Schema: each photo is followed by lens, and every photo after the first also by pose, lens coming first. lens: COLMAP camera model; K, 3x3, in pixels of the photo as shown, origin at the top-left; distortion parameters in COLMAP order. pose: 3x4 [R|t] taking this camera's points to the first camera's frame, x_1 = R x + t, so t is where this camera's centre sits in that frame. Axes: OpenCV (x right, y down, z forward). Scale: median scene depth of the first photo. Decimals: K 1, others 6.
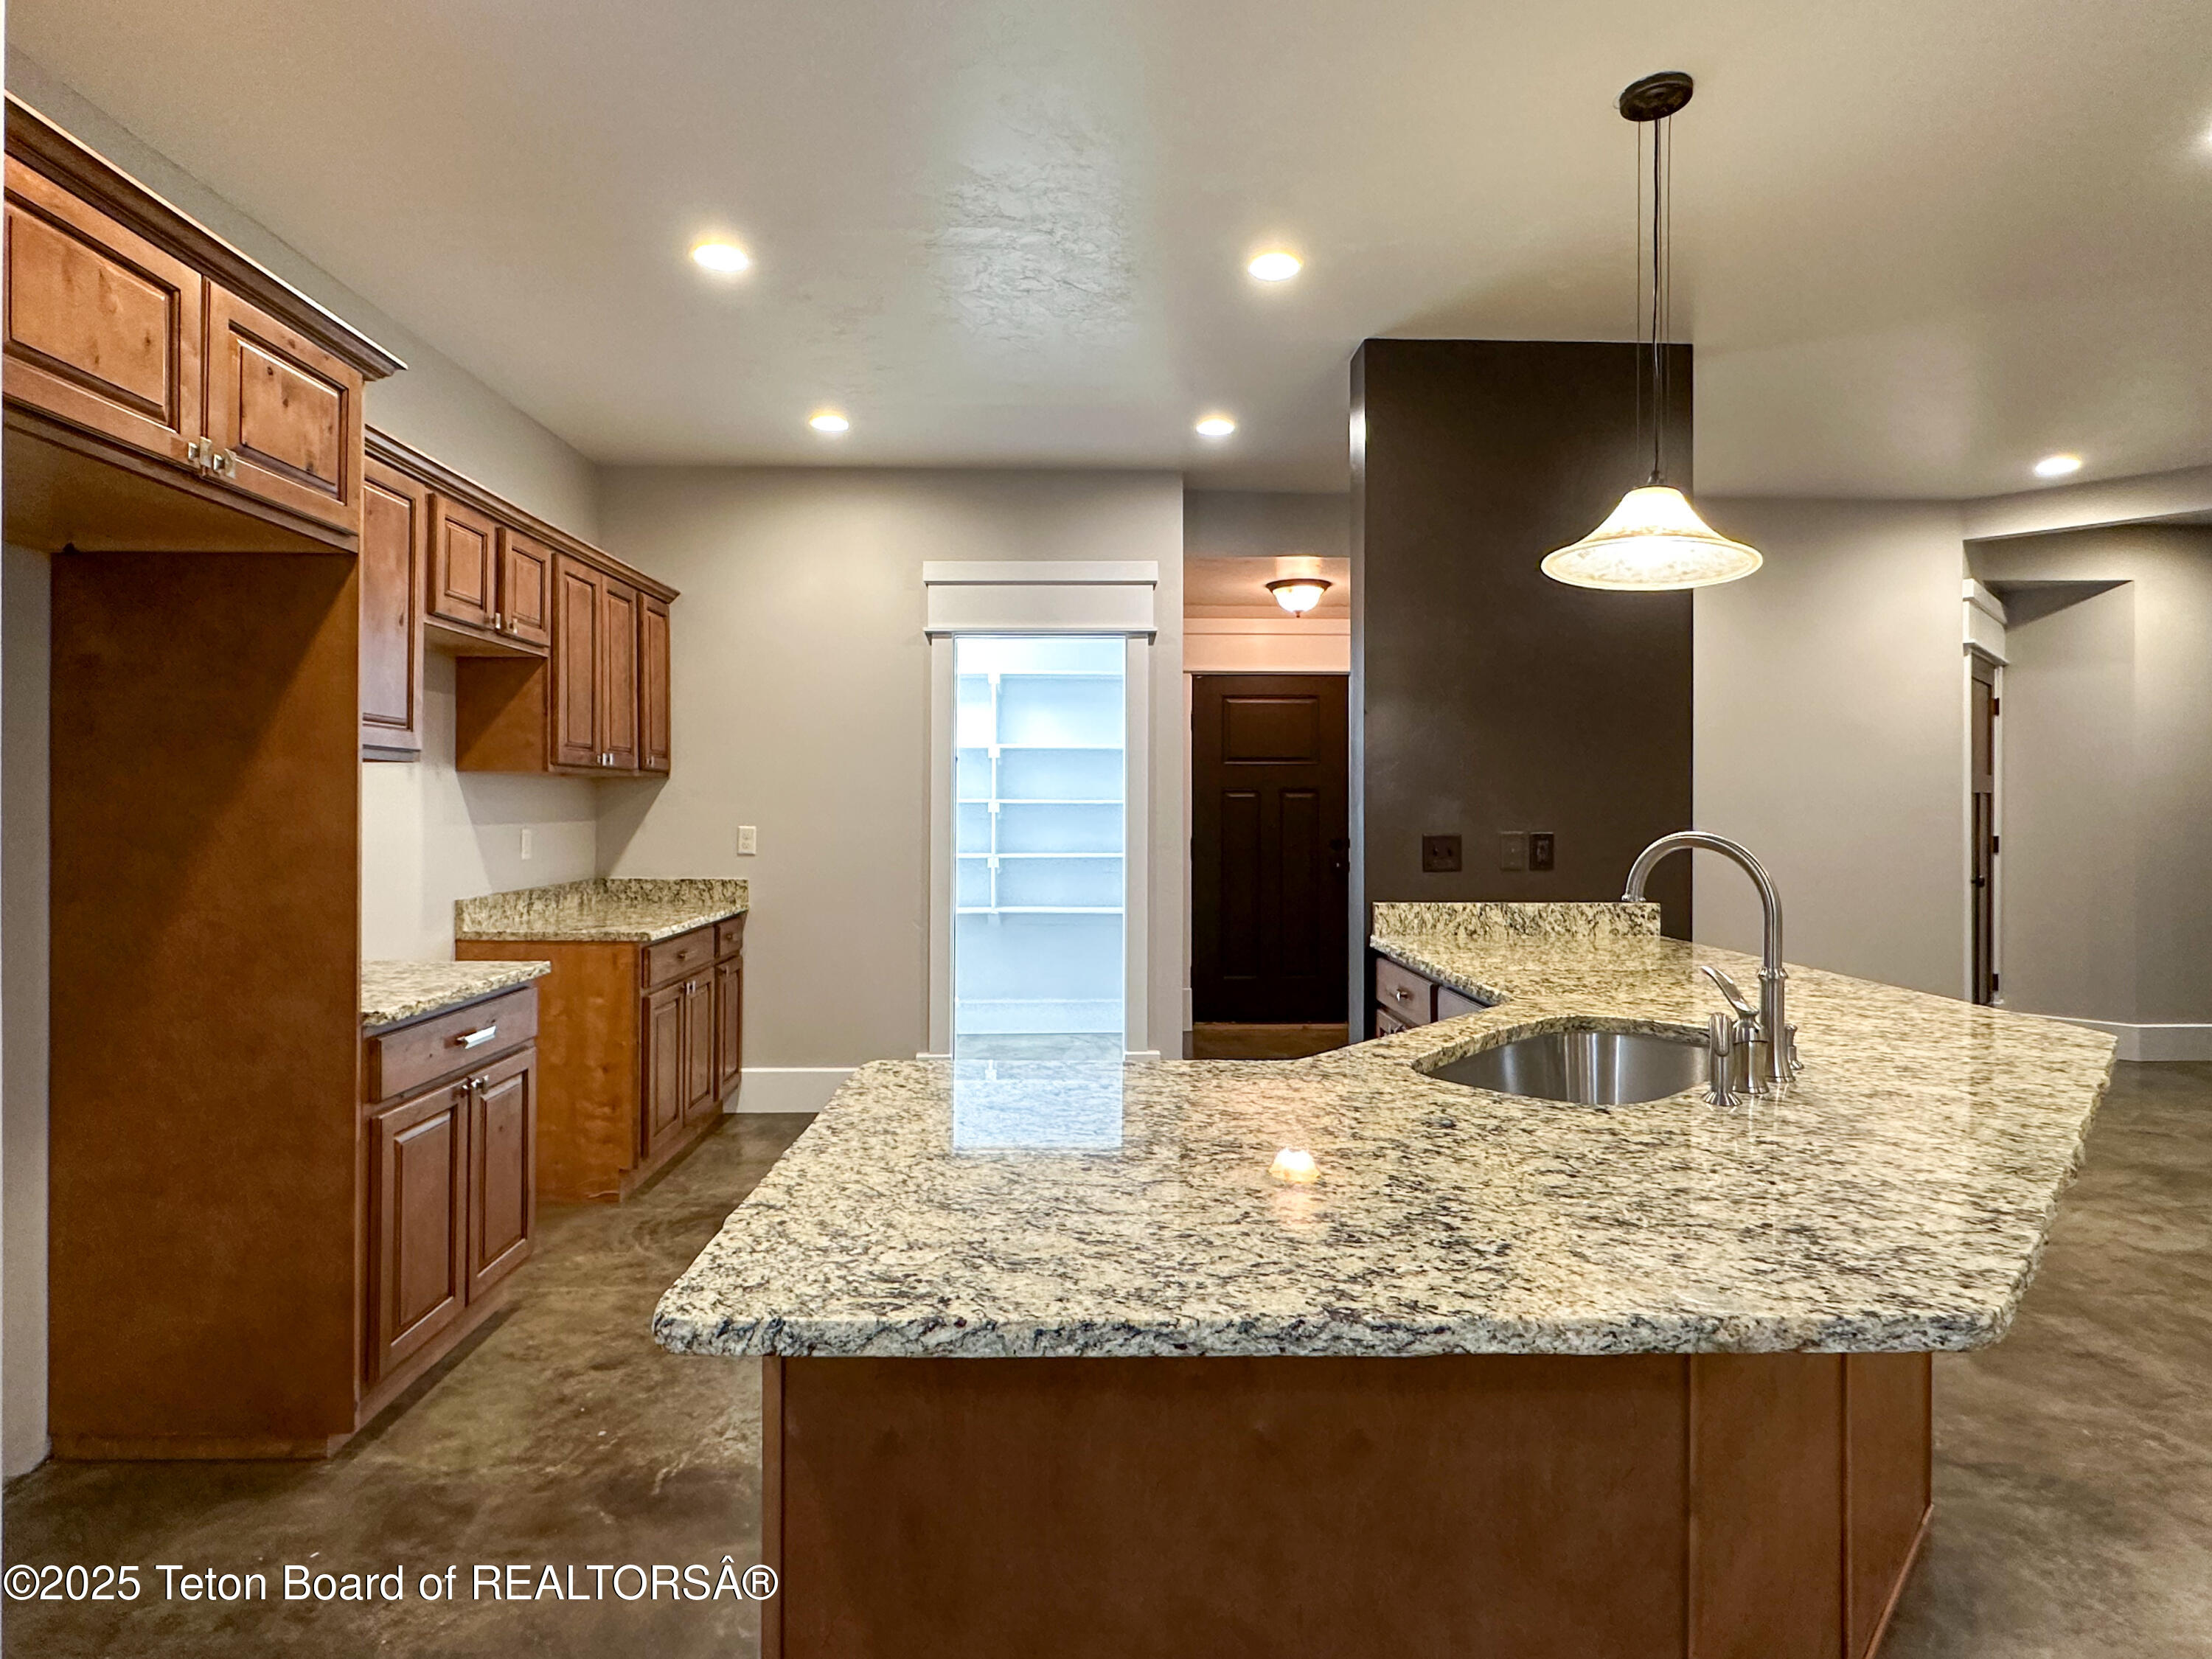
lens RADIAL K [[1177.6, 0, 1111.2], [0, 1177.6, 801.7], [0, 0, 1]] dist [0.001790, 0.001311]
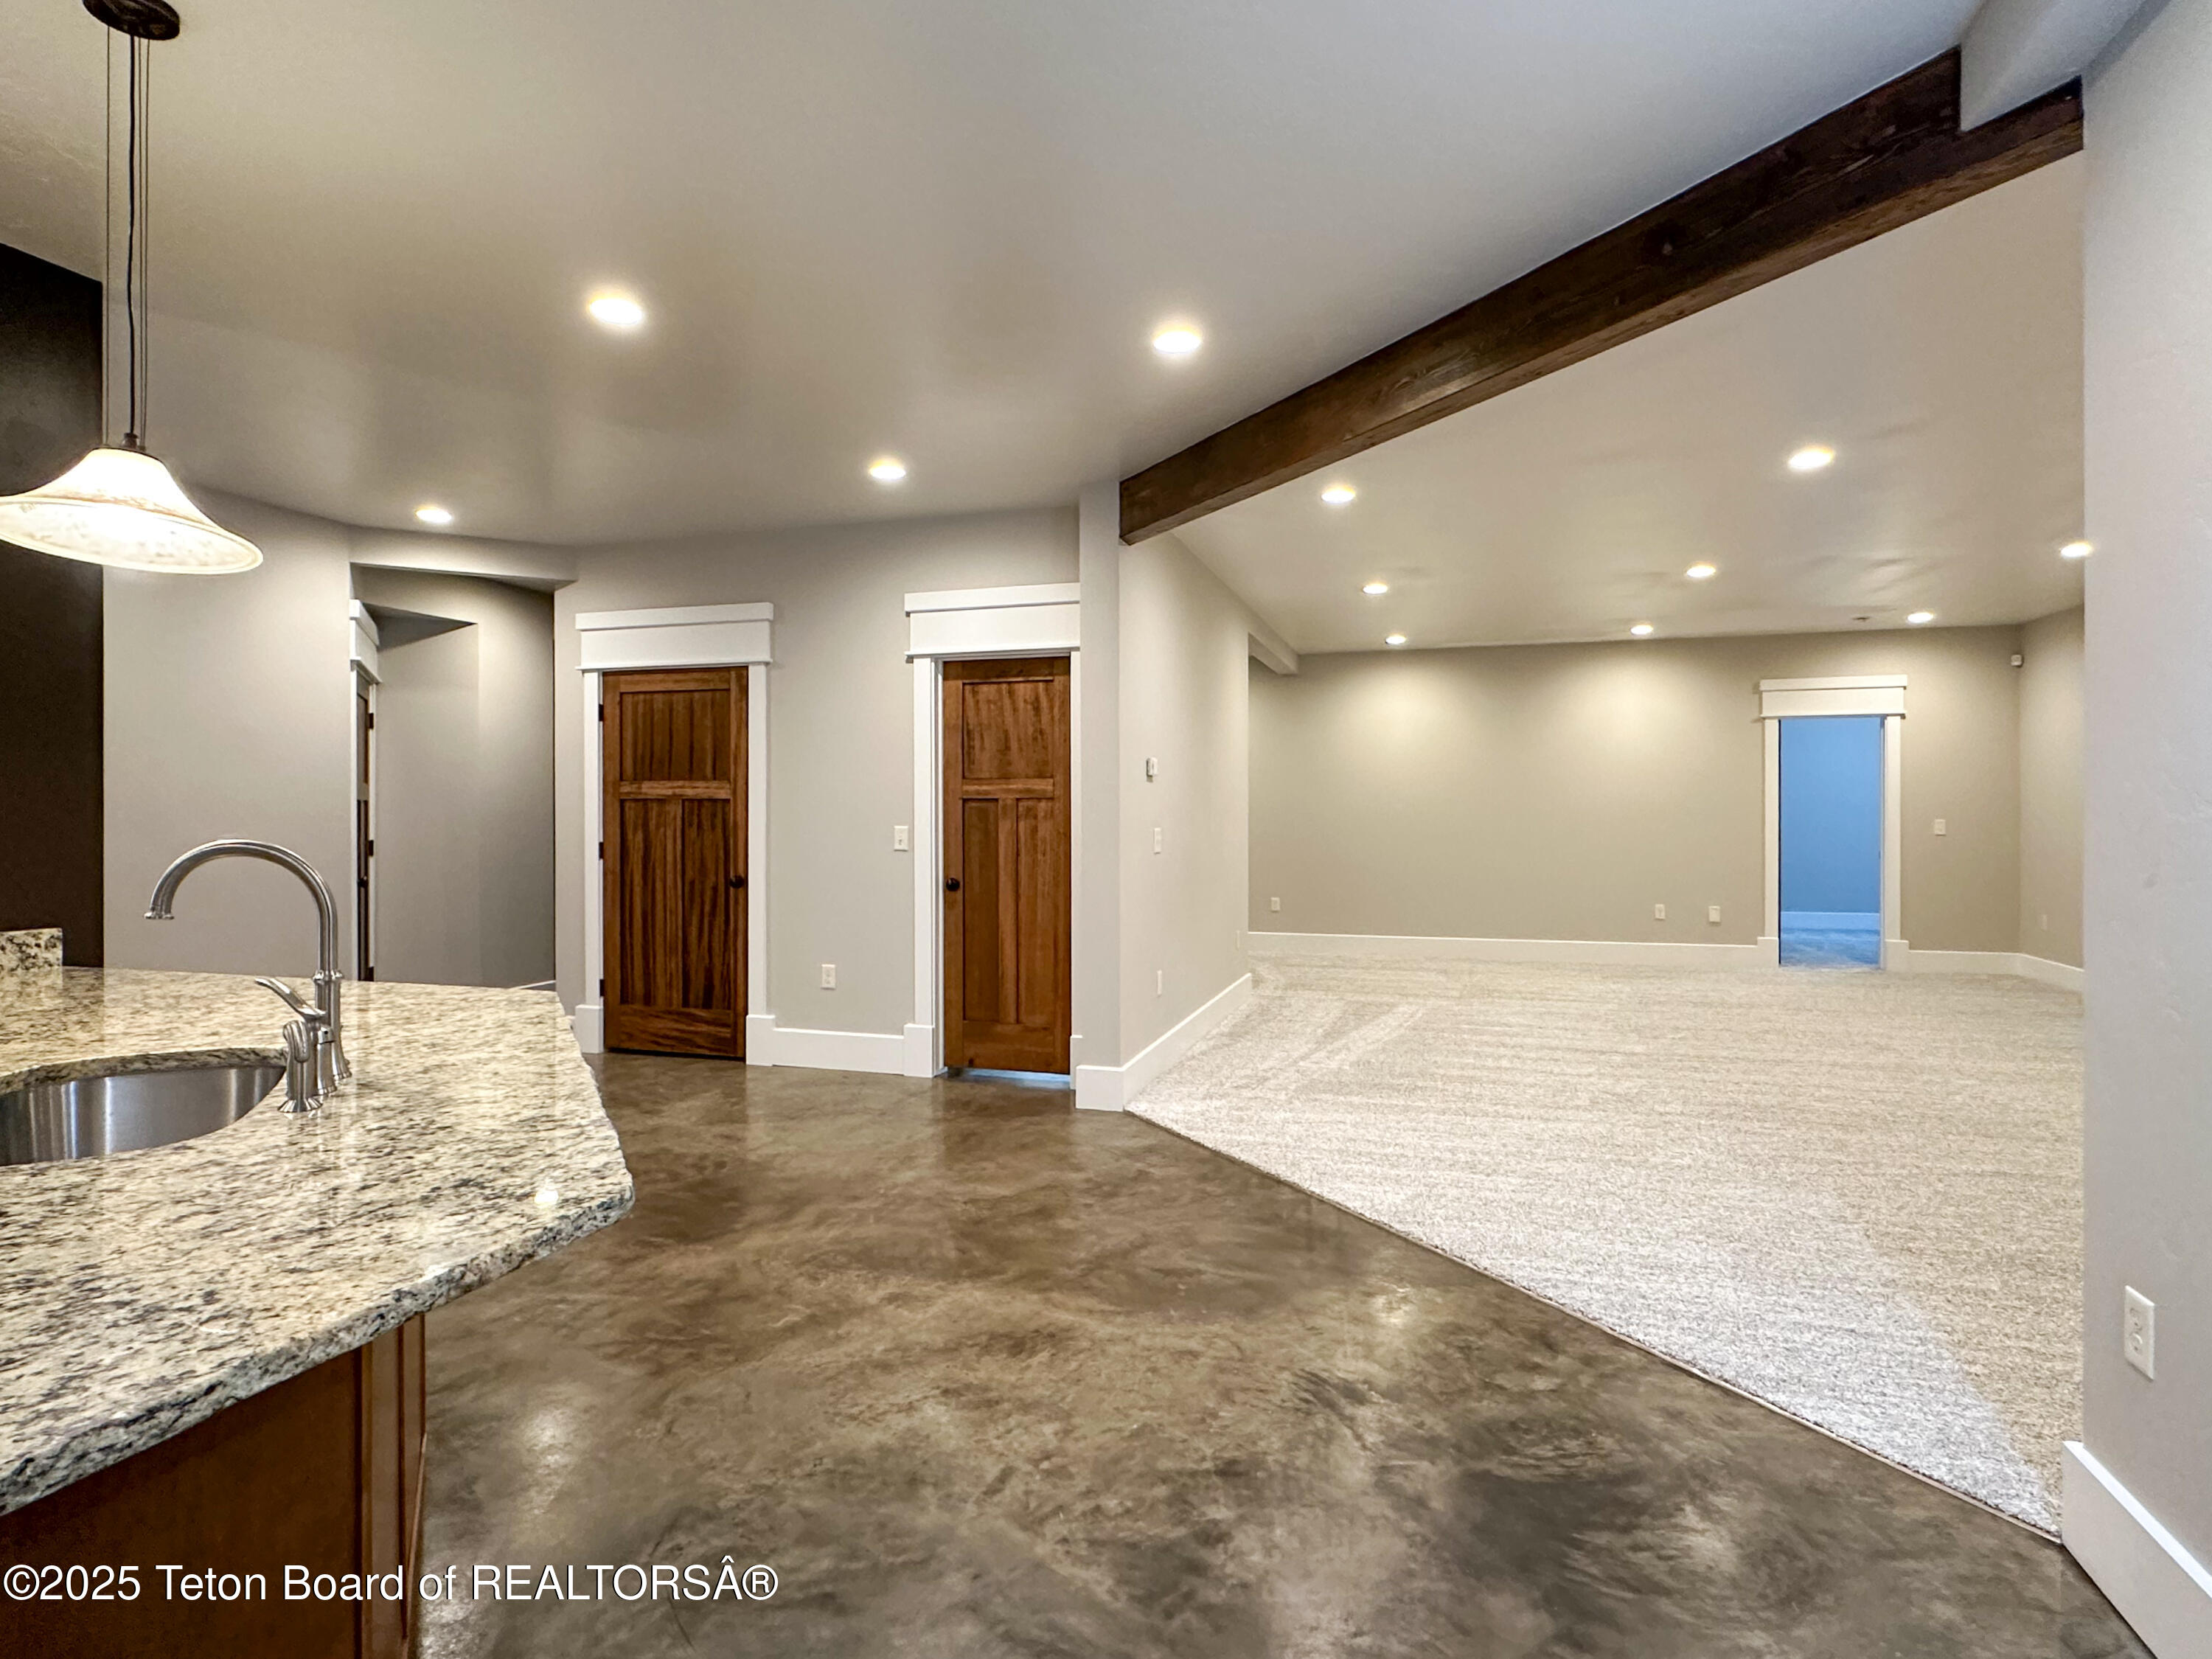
lens RADIAL K [[1177.6, 0, 1111.2], [0, 1177.6, 801.7], [0, 0, 1]] dist [0.001790, 0.001311]
pose [[0.319501, 0.004794, 0.947574, -0.302866], [0.000276, 0.999987, -0.005152, 0.000220], [-0.947586, 0.001907, 0.319496, 0.041768]]
